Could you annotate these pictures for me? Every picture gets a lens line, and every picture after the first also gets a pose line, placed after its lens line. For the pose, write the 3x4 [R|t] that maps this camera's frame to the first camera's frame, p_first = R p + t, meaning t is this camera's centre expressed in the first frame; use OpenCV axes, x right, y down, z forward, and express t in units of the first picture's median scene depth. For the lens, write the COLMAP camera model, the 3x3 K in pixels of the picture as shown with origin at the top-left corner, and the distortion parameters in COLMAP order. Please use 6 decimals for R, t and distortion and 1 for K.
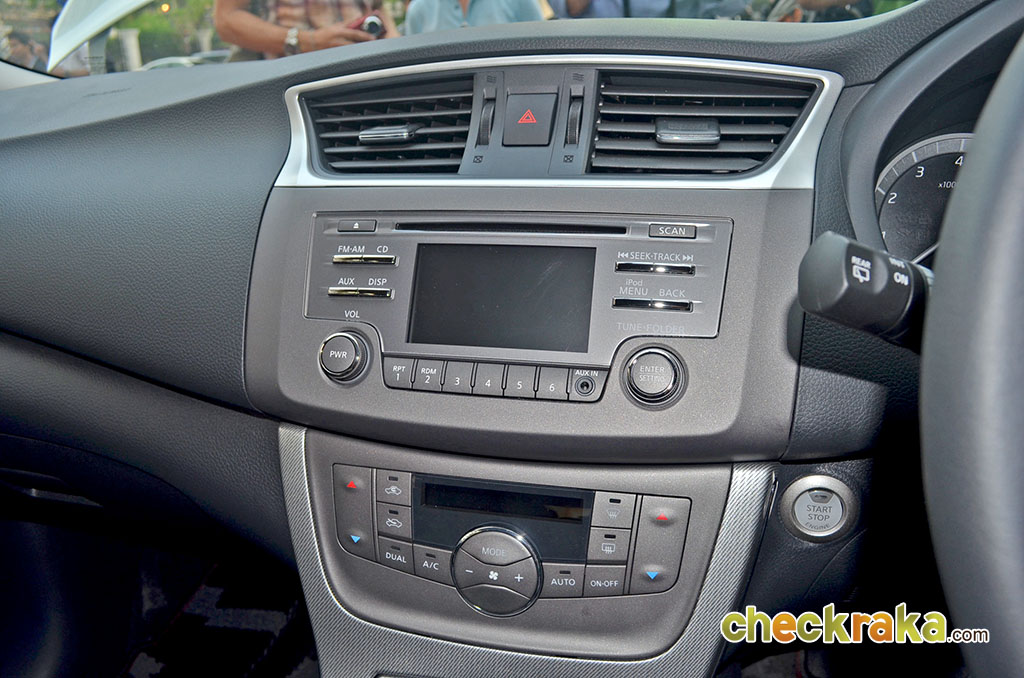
lens RADIAL K [[794.4, 0, 510.6], [0, 794.4, 336.8], [0, 0, 1]] dist [-0.011481, -0.001607]
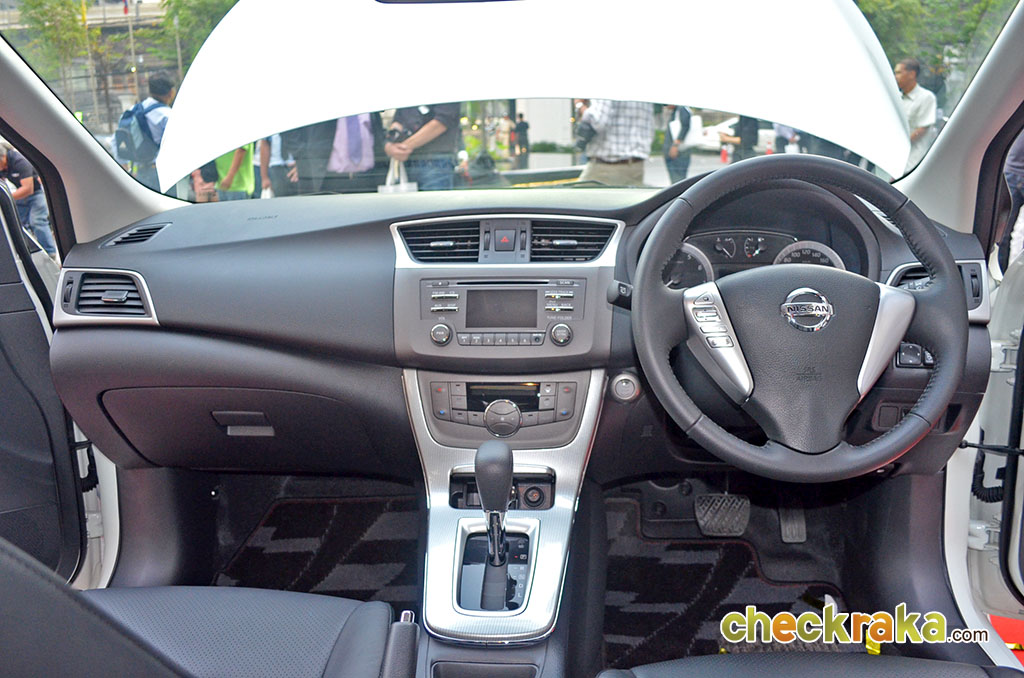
lens RADIAL K [[794.4, 0, 512.3], [0, 794.4, 339.4], [0, 0, 1]] dist [-0.011481, -0.001607]
pose [[0.984342, -0.033204, 0.173111, -0.403244], [0.046918, 0.996023, -0.075738, 0.231571], [-0.169907, 0.082675, 0.981986, -1.452314]]
